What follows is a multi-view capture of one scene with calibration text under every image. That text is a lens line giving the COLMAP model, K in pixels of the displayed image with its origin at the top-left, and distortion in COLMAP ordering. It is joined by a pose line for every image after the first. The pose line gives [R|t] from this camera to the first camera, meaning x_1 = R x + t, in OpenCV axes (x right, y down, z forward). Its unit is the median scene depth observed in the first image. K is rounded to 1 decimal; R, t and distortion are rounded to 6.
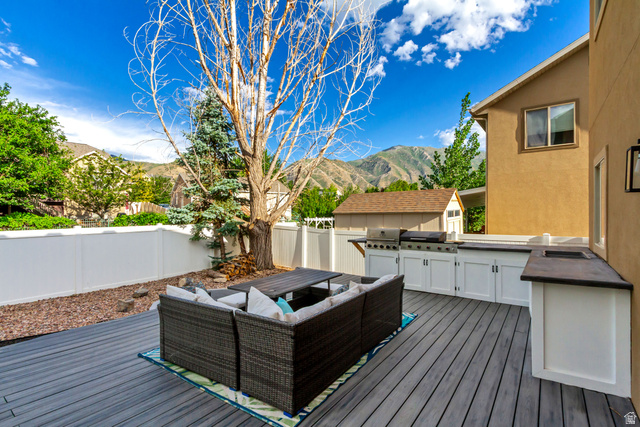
lens RADIAL K [[317.7, 0, 319.2], [0, 317.7, 214.4], [0, 0, 1]] dist [0.001744, 0.000093]
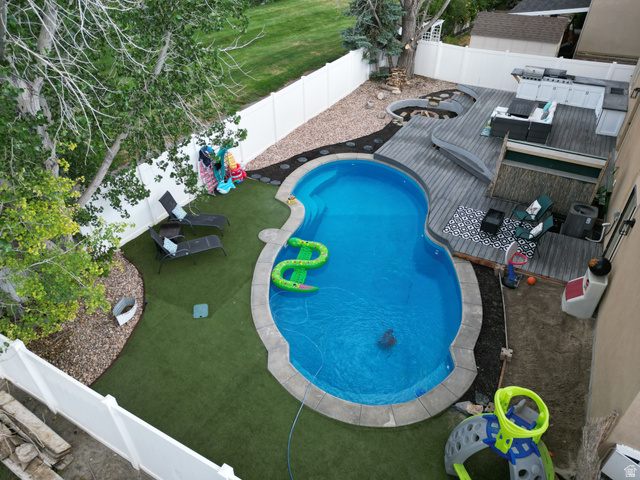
lens RADIAL K [[450.7, 0, 320.4], [0, 450.7, 240.0], [0, 0, 1]] dist [0.030239, -0.007826]
pose [[0.995106, -0.060635, 0.078023, -1.413240], [0.003196, 0.808932, 0.587893, -0.765782], [-0.098762, -0.584766, 0.805167, -1.737551]]
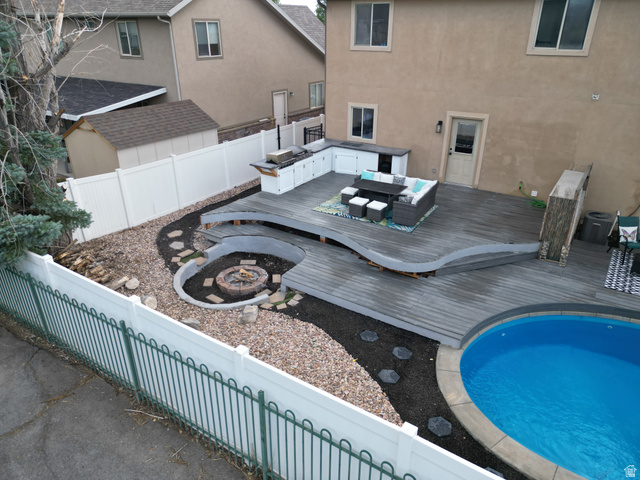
lens RADIAL K [[450.7, 0, 321.9], [0, 450.7, 242.3], [0, 0, 1]] dist [0.030239, -0.007826]
pose [[-0.031674, -0.427436, 0.903491, -1.920598], [0.002017, 0.903915, 0.427707, -0.486679], [-0.999496, 0.015369, -0.027768, 0.946051]]
